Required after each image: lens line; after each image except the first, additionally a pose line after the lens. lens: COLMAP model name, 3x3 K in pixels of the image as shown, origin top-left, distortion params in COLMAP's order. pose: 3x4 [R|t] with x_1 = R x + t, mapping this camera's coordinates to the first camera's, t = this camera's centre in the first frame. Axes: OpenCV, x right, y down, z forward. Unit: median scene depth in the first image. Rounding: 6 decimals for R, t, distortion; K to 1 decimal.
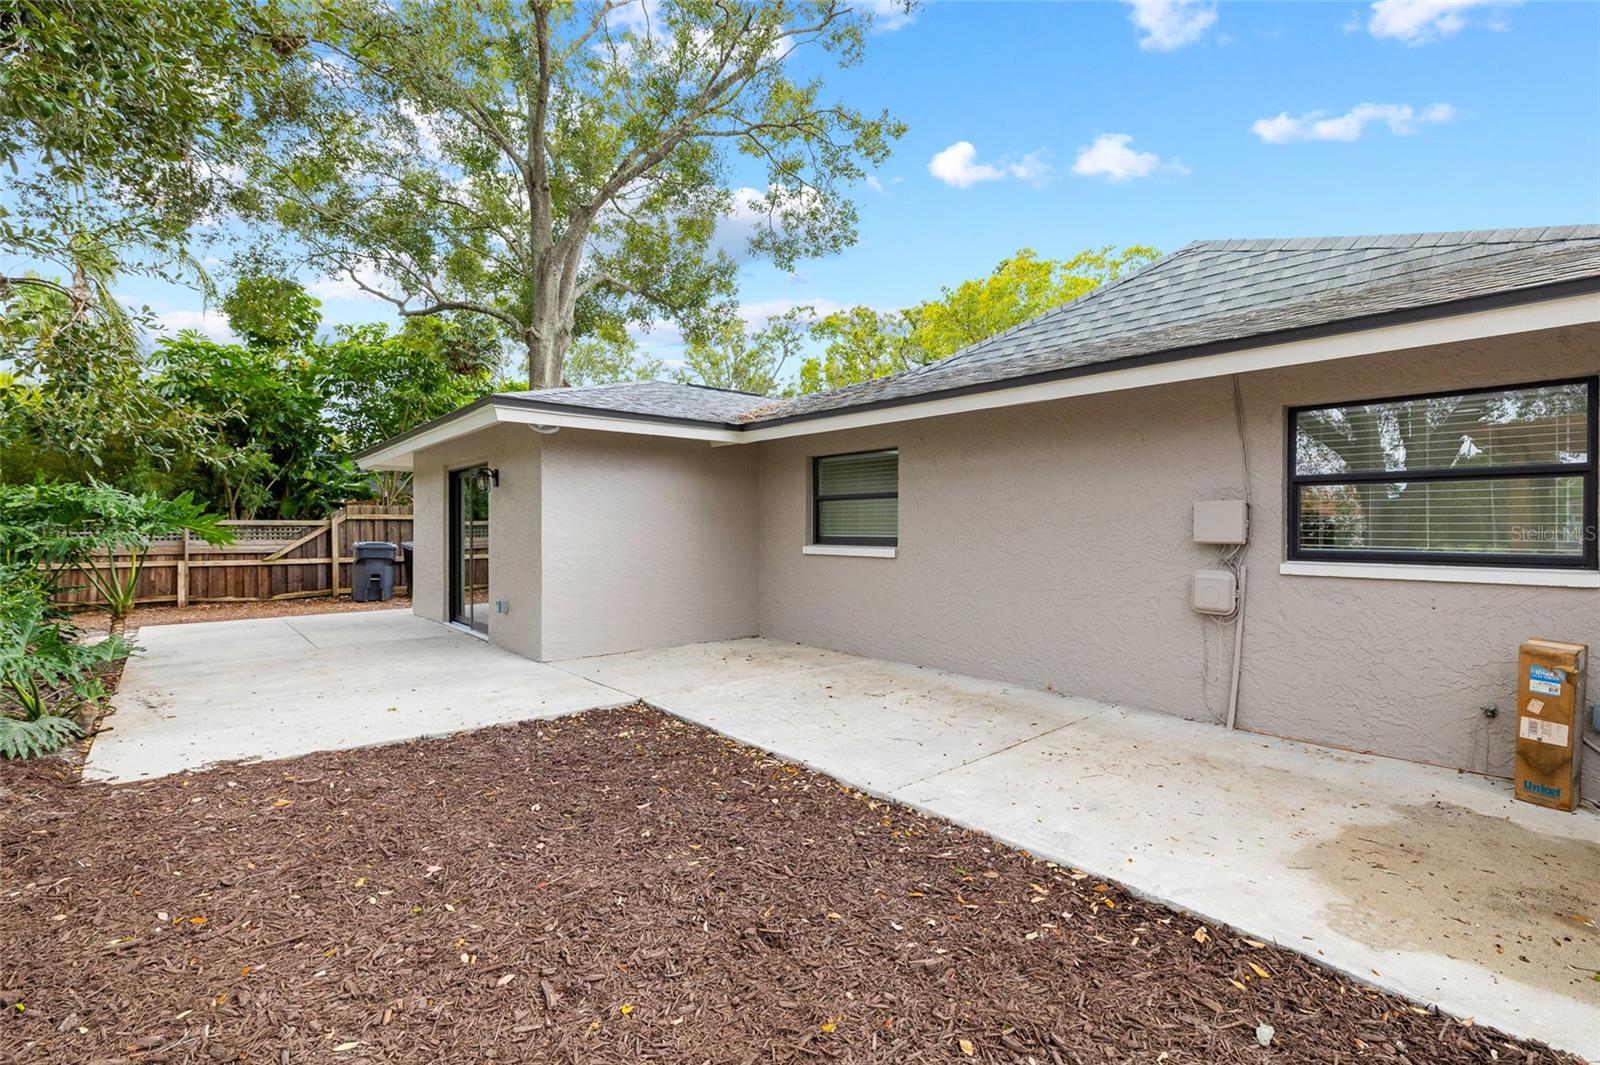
lens RADIAL K [[704.1, 0, 800.0], [0, 704.1, 532.5], [0, 0, 1]] dist [-0.001940, 0.000509]
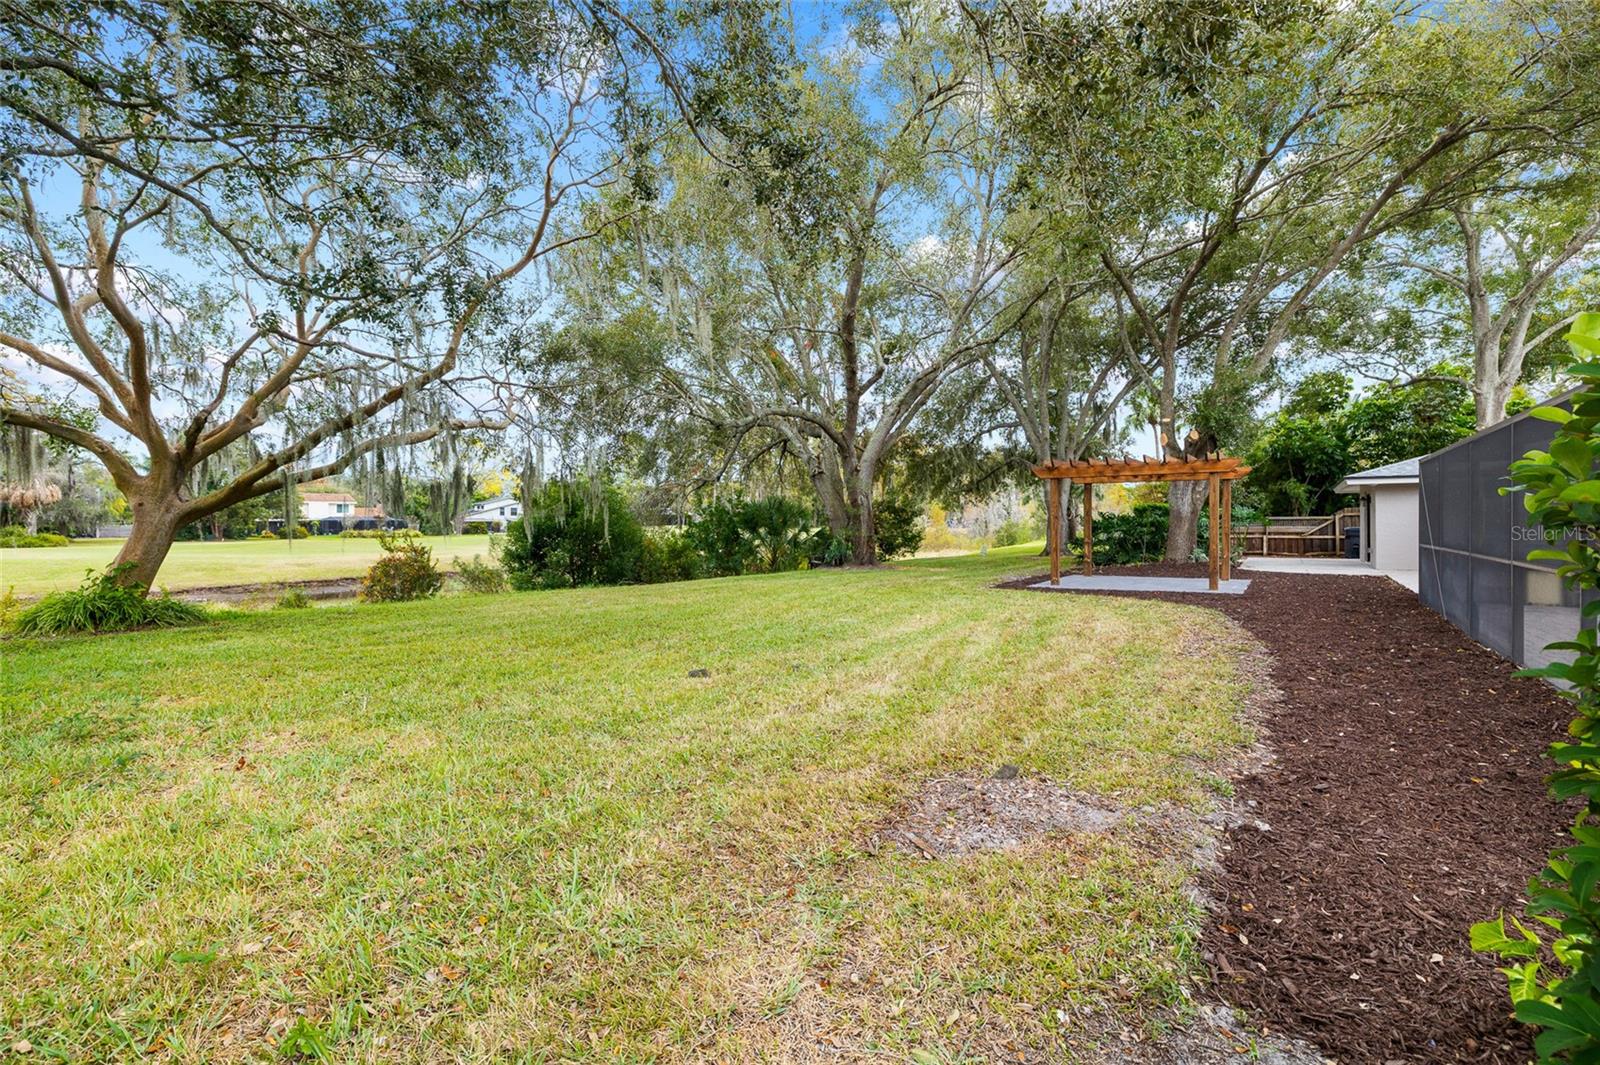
lens RADIAL K [[704.1, 0, 800.0], [0, 704.1, 532.5], [0, 0, 1]] dist [-0.001940, 0.000509]
pose [[0.237354, 0.007515, -0.971394, 0.863407], [-0.001542, 0.999972, 0.007359, 0.015201], [0.971422, -0.000249, 0.237359, -0.888269]]
